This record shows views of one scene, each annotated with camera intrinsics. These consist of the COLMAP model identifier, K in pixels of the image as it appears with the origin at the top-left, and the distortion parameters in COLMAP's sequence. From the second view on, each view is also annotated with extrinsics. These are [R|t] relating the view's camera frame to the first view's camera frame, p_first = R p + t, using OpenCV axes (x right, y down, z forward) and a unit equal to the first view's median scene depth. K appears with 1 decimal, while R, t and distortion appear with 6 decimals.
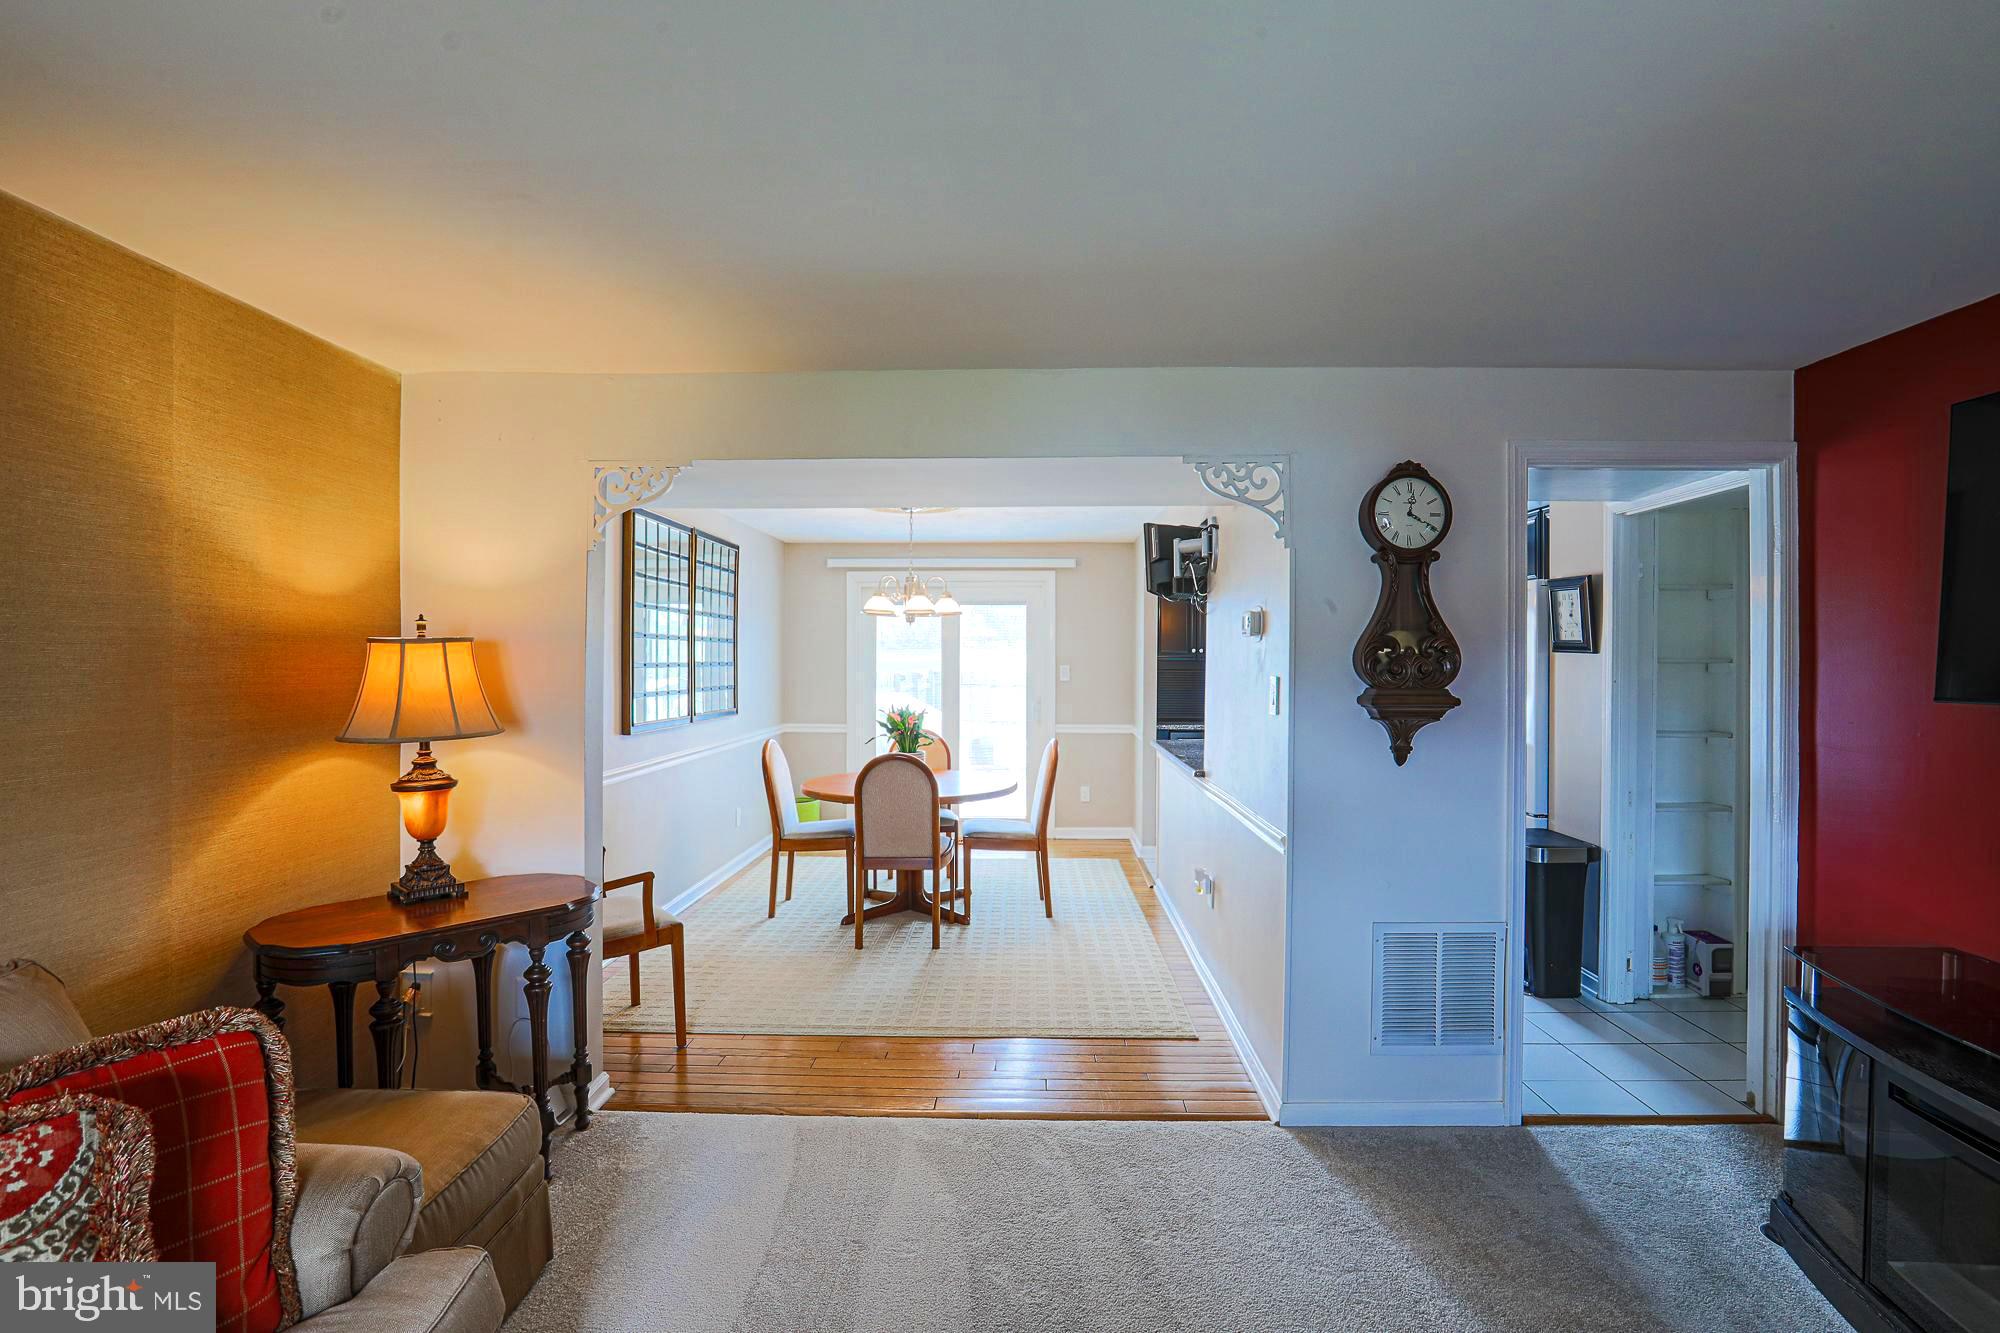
lens RADIAL K [[936.2, 0, 1018.1], [0, 936.2, 656.4], [0, 0, 1]] dist [-0.055110, 0.026127]
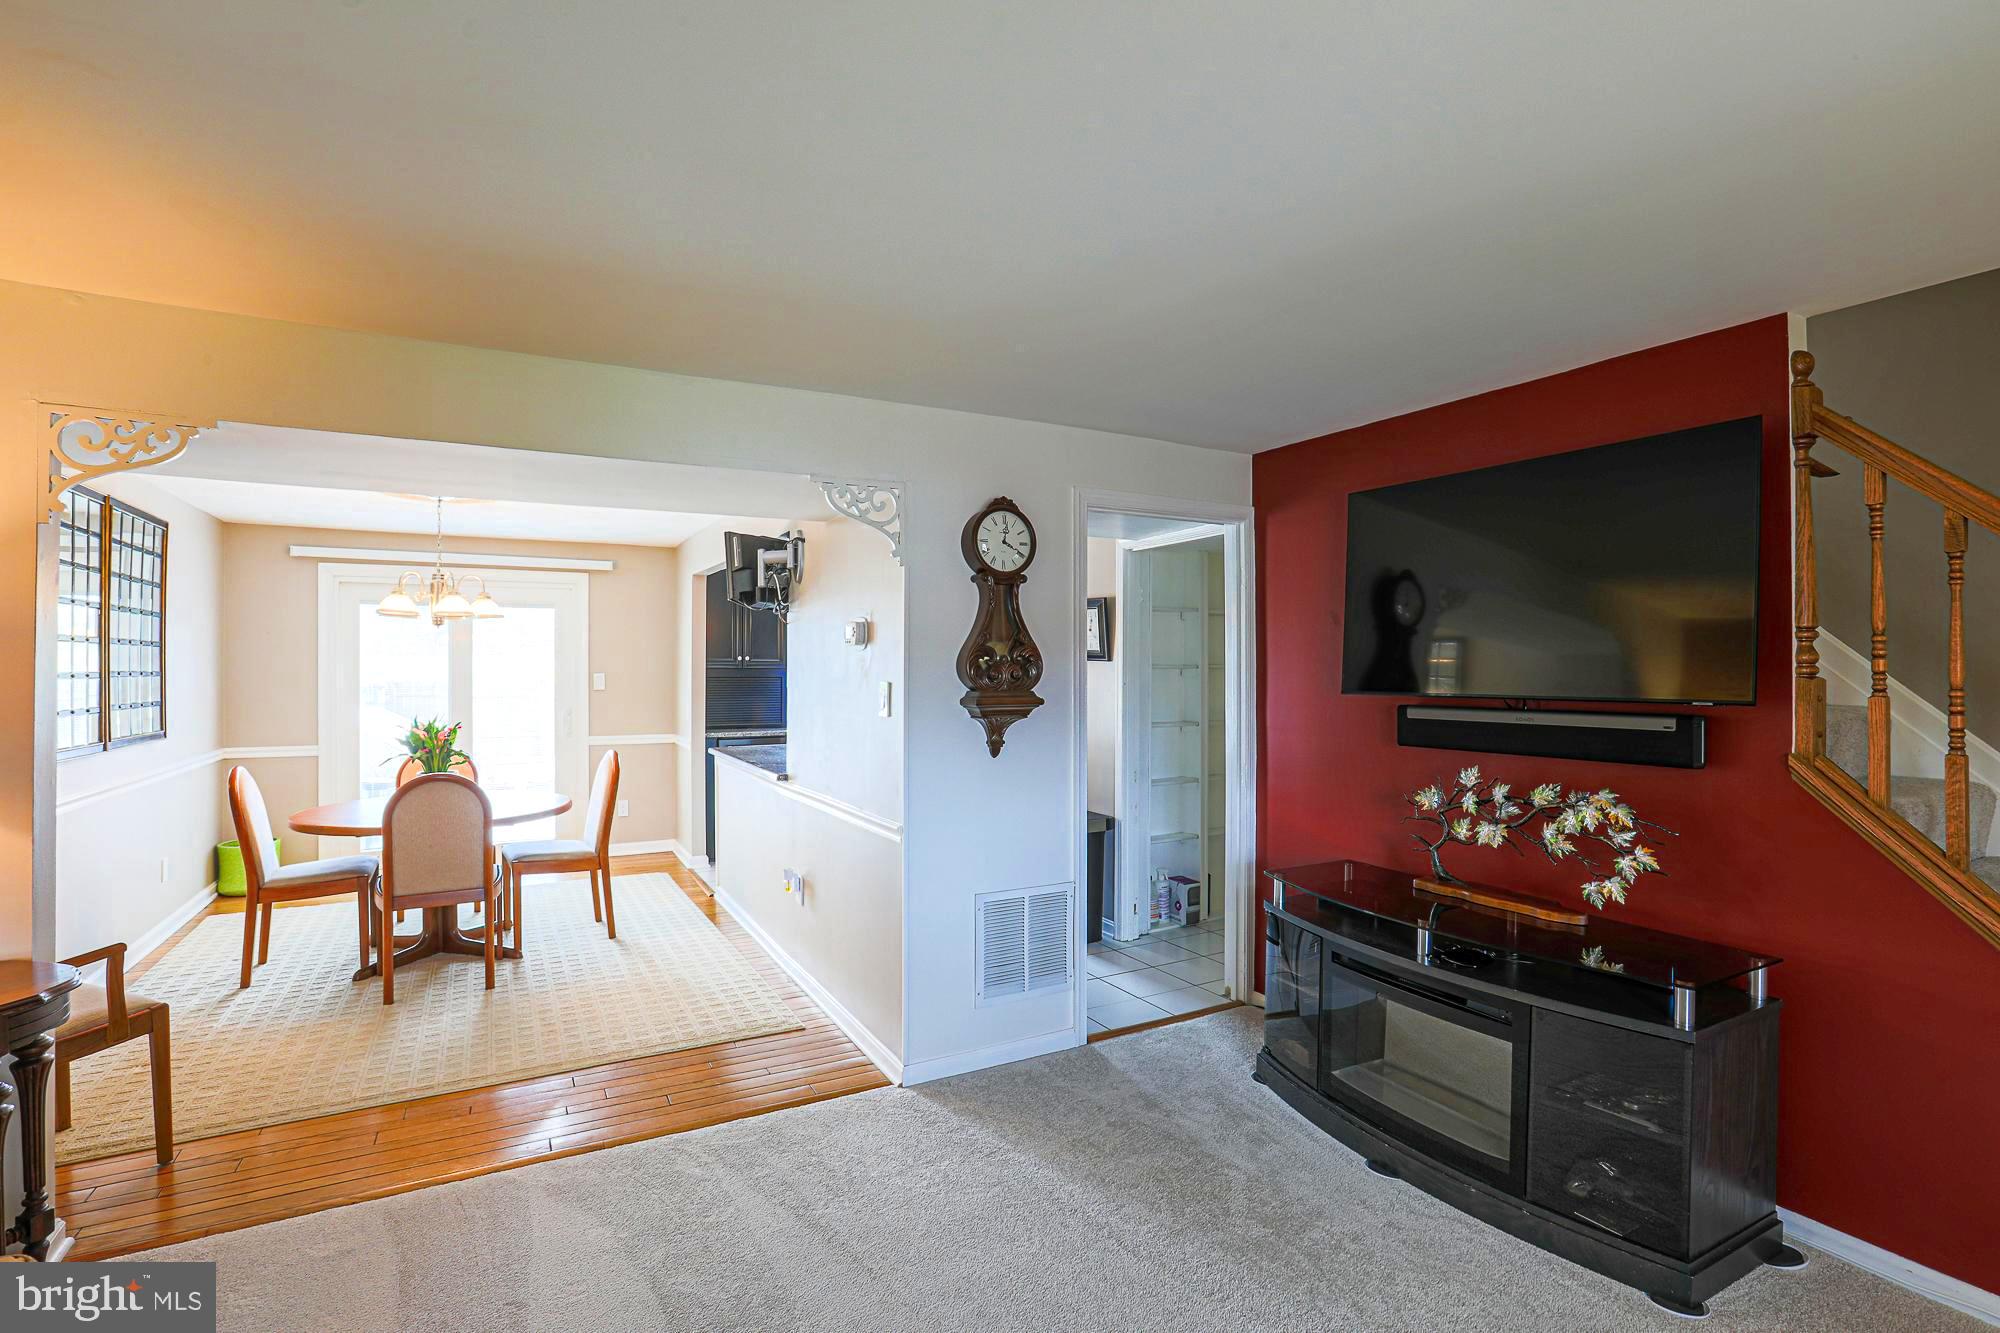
lens RADIAL K [[932.8, 0, 1003.2], [0, 932.8, 667.1], [0, 0, 1]] dist [-0.050709, 0.024288]
pose [[0.868592, -0.002238, 0.495524, -0.124138], [0.000578, 0.999994, 0.003503, 0.000179], [-0.495528, -0.002757, 0.868587, -0.018779]]
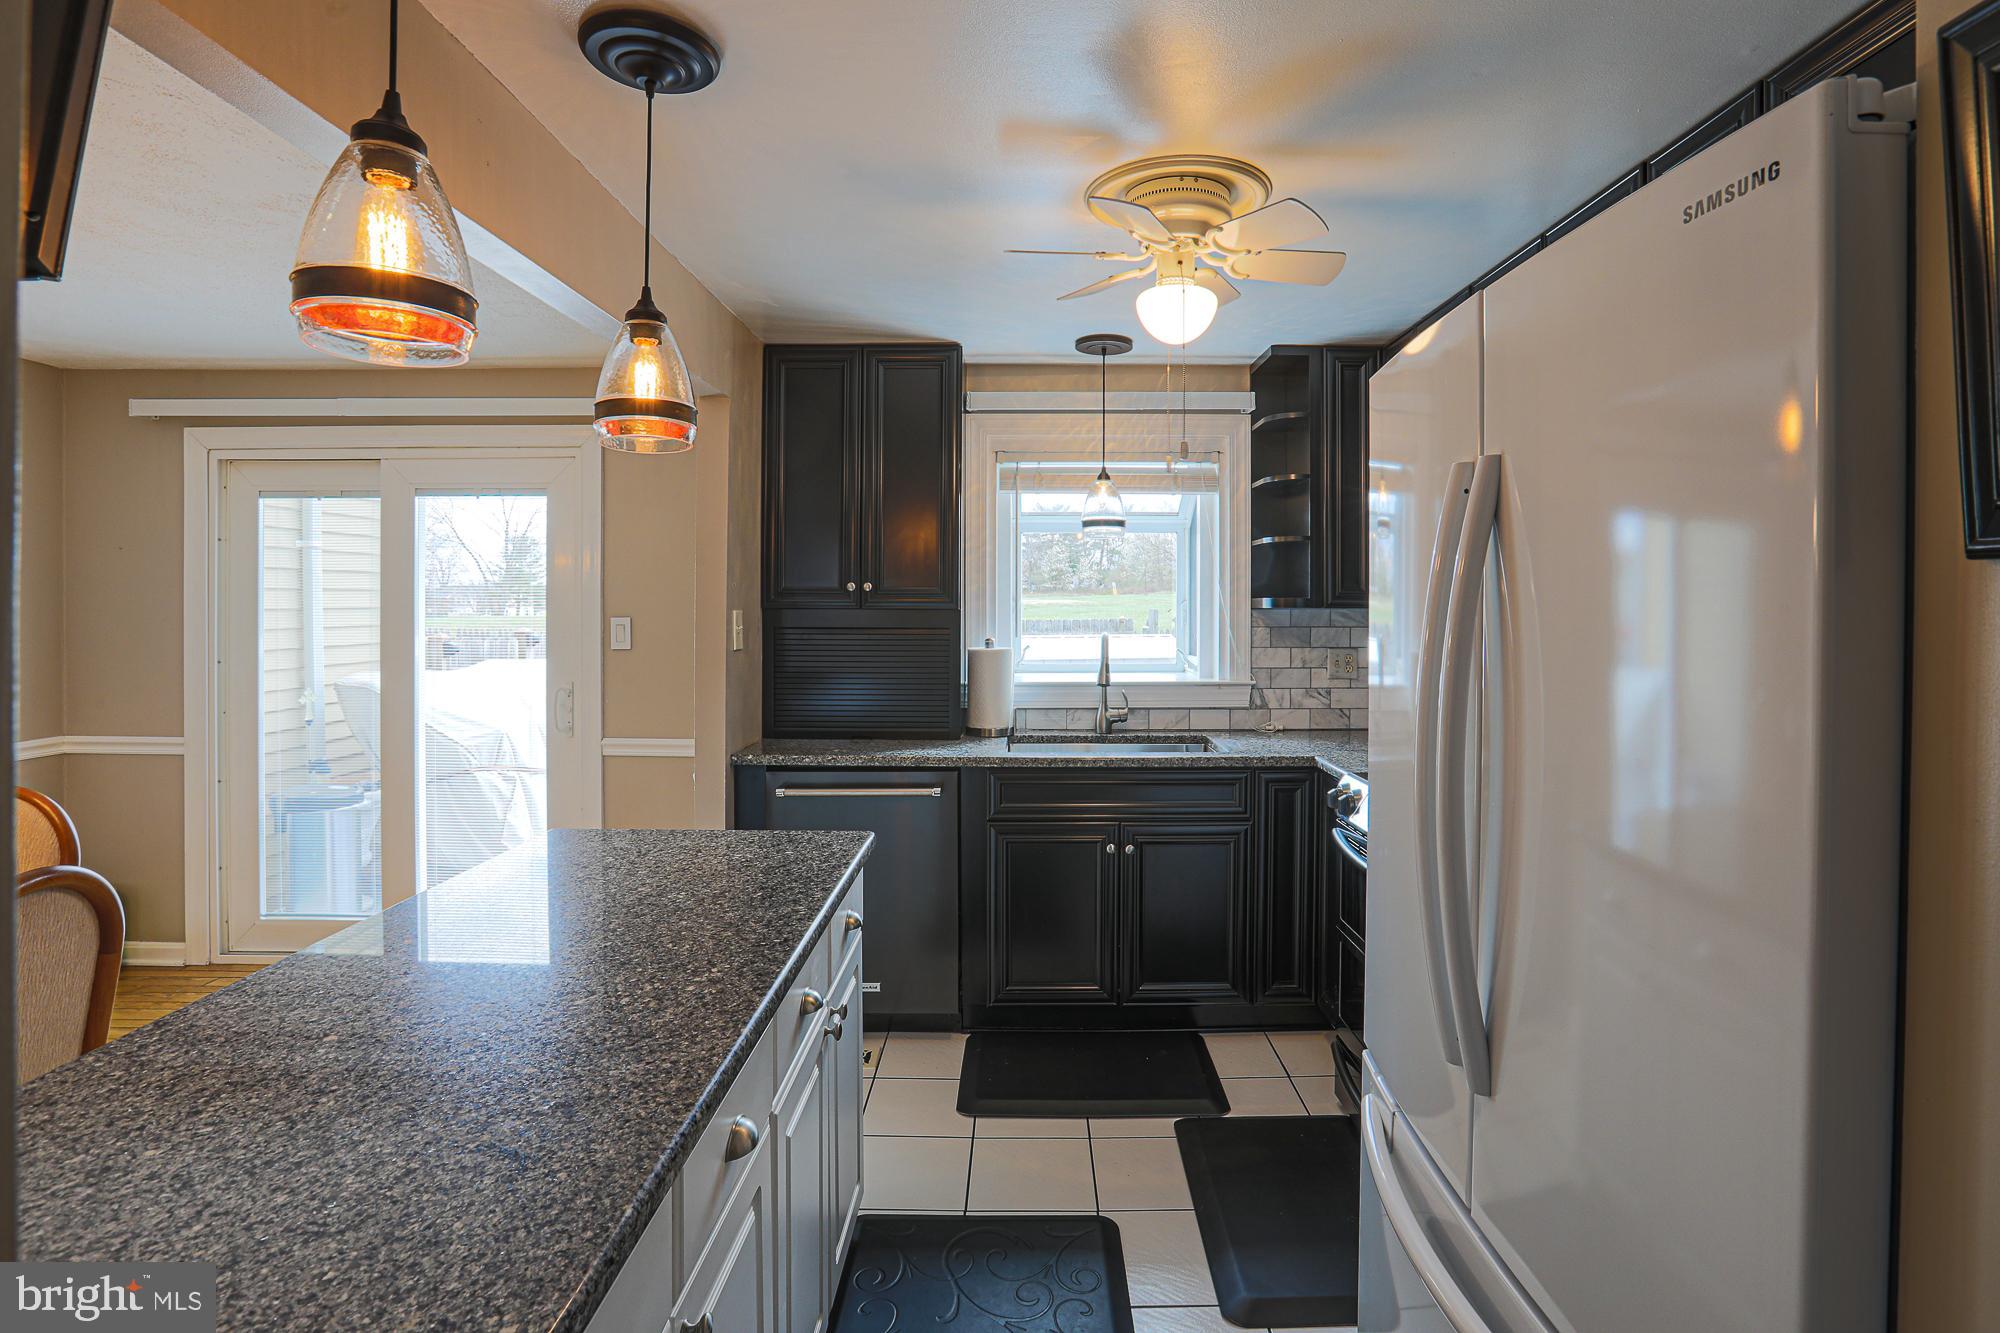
lens RADIAL K [[932.8, 0, 1003.2], [0, 932.8, 667.1], [0, 0, 1]] dist [-0.050709, 0.024288]
pose [[0.999950, -0.002390, 0.009752, 0.506187], [0.001723, 0.997695, 0.067830, 0.006680], [-0.009891, -0.067810, 0.997649, 1.082753]]
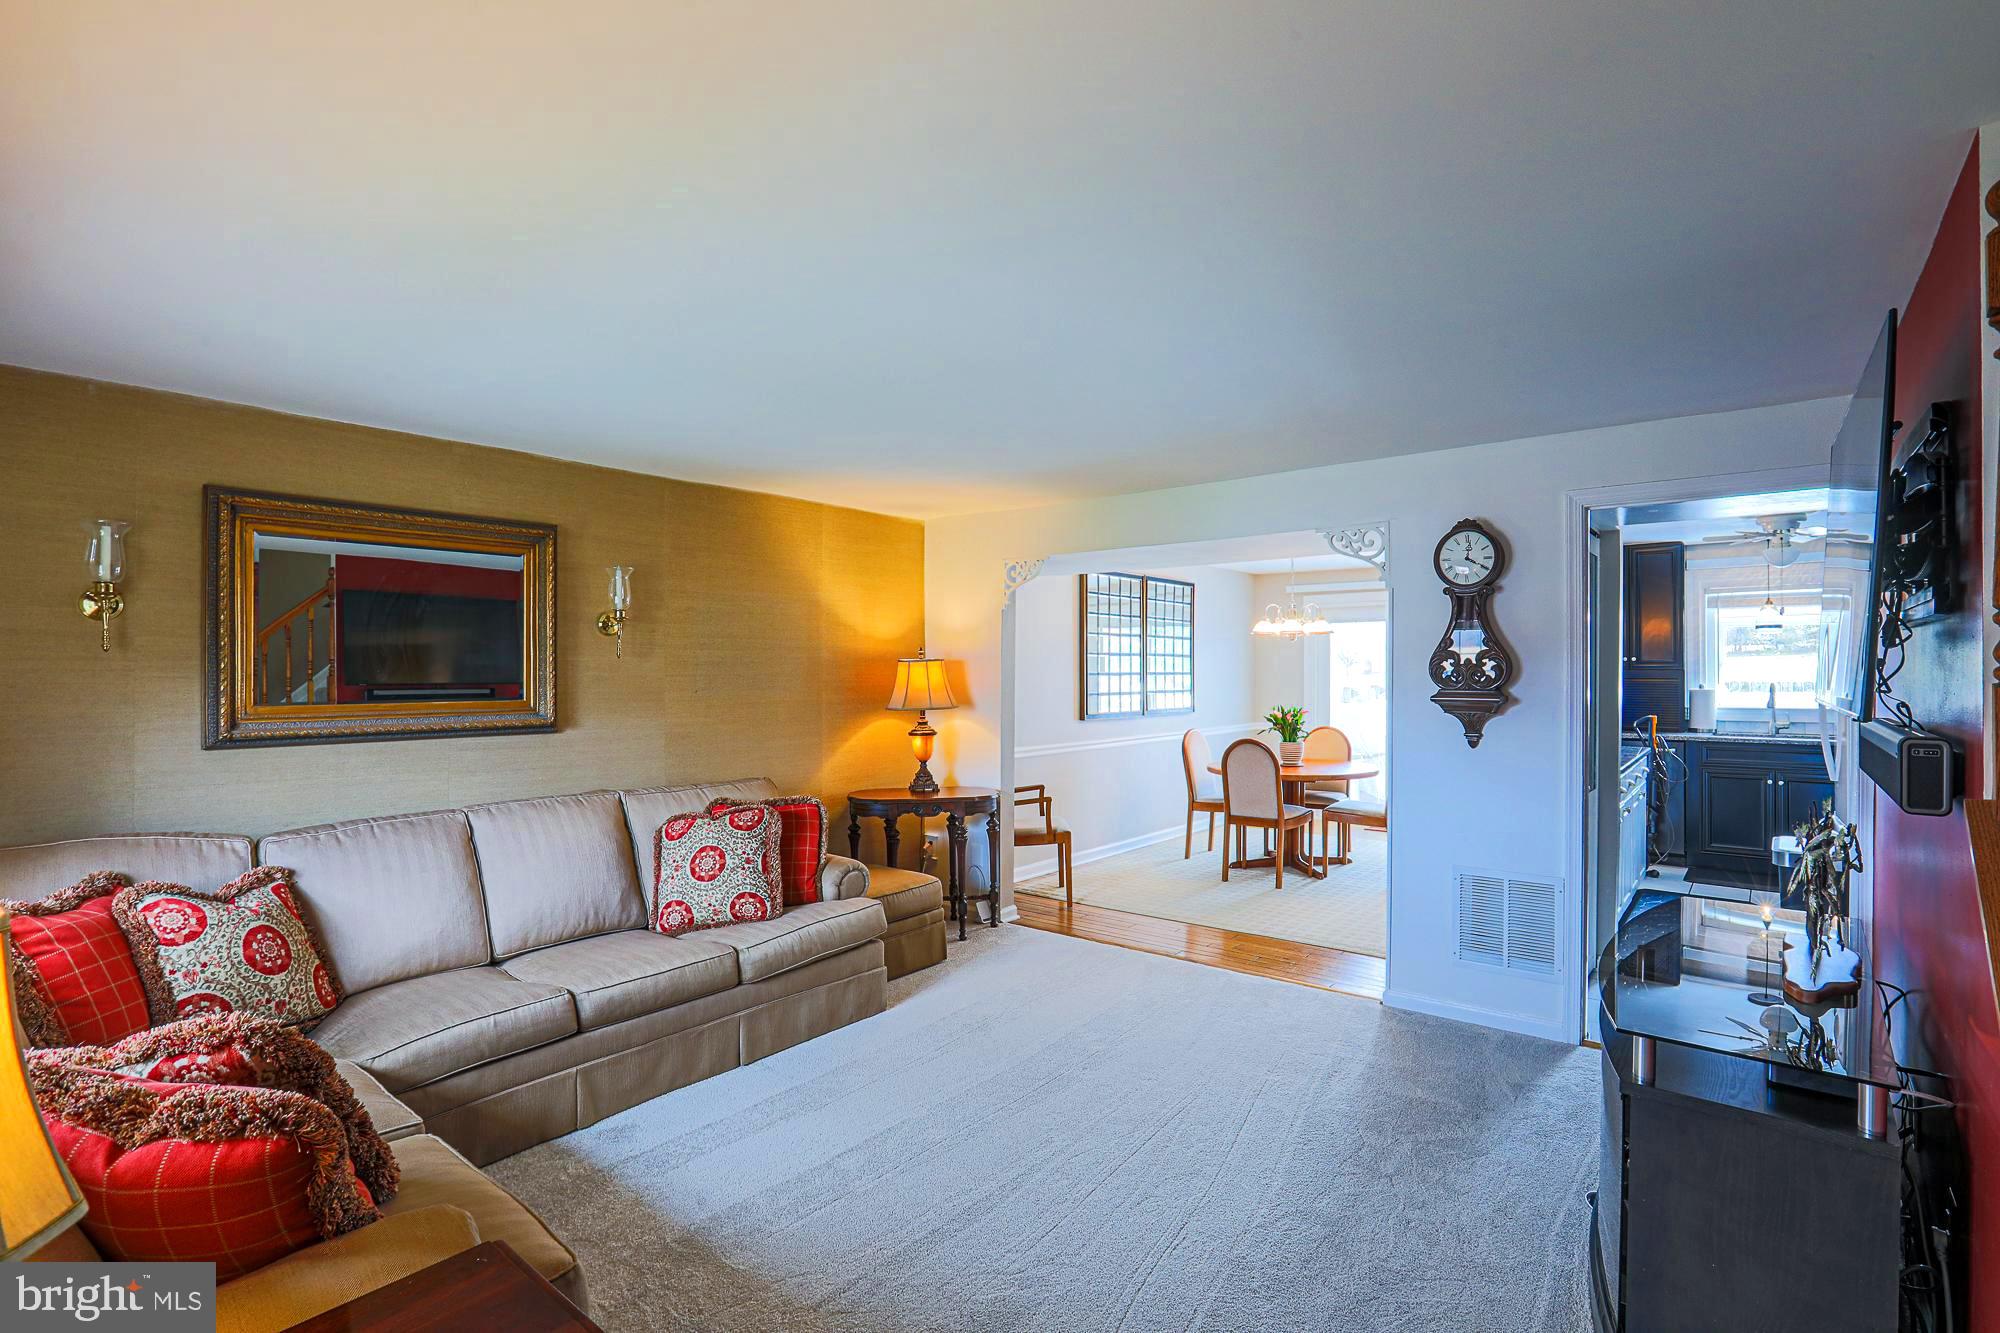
lens RADIAL K [[932.8, 0, 1003.2], [0, 932.8, 667.1], [0, 0, 1]] dist [-0.050709, 0.024288]
pose [[0.780956, -0.005406, -0.624563, 0.552174], [0.004740, 0.999985, -0.002728, 0.002227], [0.624568, -0.000830, 0.780970, -0.342334]]
